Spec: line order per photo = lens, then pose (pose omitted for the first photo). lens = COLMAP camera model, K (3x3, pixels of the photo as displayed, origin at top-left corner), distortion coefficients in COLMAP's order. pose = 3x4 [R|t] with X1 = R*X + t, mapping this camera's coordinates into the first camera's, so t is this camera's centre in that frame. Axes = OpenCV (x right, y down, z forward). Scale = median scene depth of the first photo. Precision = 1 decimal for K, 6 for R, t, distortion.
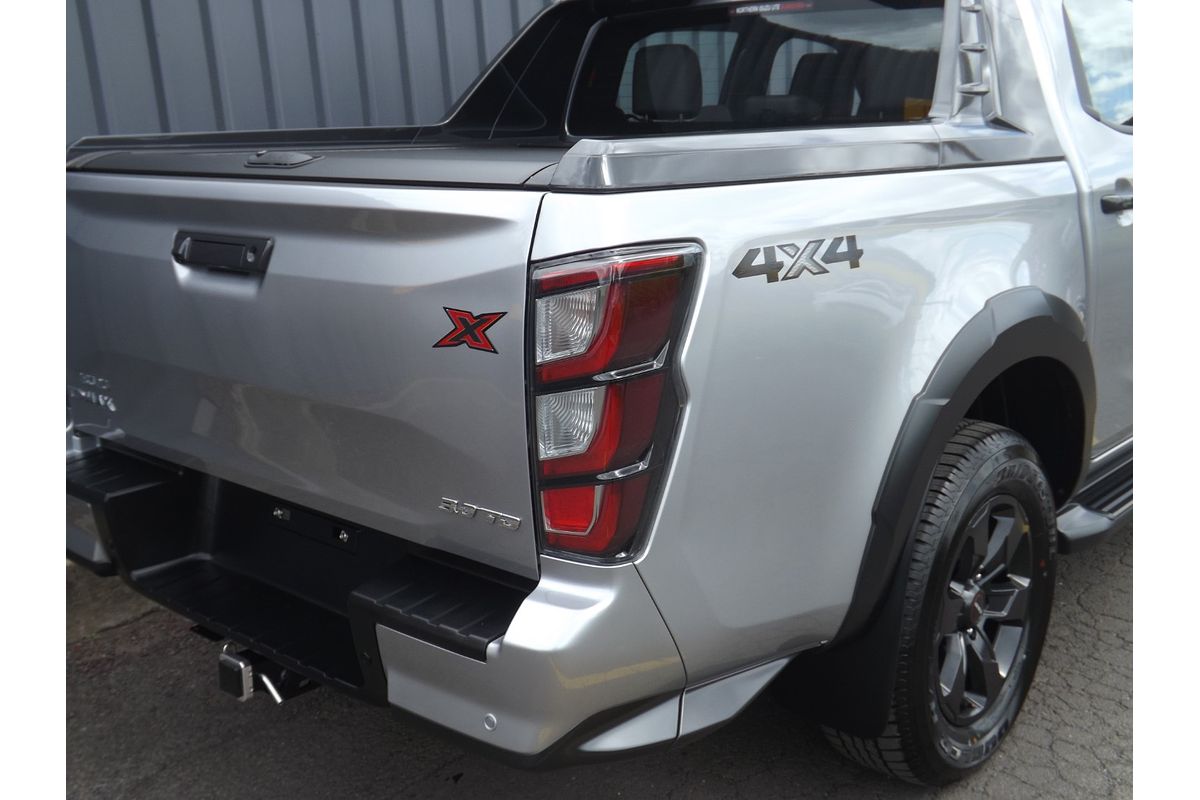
lens RADIAL K [[1206.5, 0, 600.0], [0, 1206.5, 400.0], [0, 0, 1]] dist [-0.007274, -0.007558]
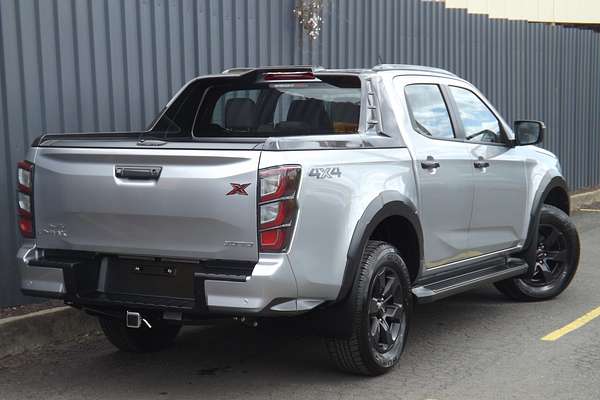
lens RADIAL K [[1271.5, 0, 300.0], [0, 1271.5, 200.0], [0, 0, 1]] dist [-0.021318, 0.010011]
pose [[0.973496, 0.001512, 0.228701, -0.722186], [0.037211, 0.985607, -0.164907, 0.547374], [-0.225659, 0.169046, 0.959428, -2.408912]]
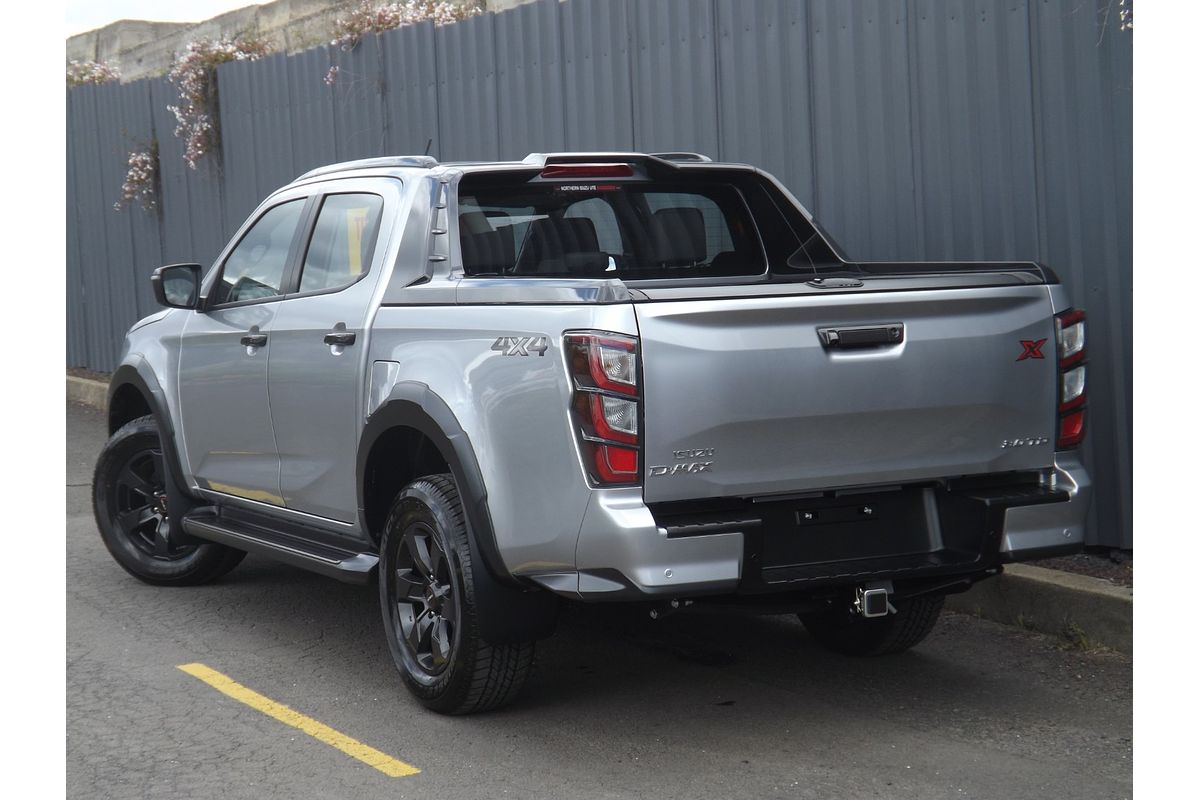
lens RADIAL K [[2226.6, 0, 600.0], [0, 2226.6, 400.0], [0, 0, 1]] dist [-0.021853, -0.042617]
pose [[0.358018, -0.060235, 0.931770, -3.725240], [0.240754, 0.970129, -0.029792, -0.034515], [-0.902142, 0.234993, 0.361826, 0.252366]]
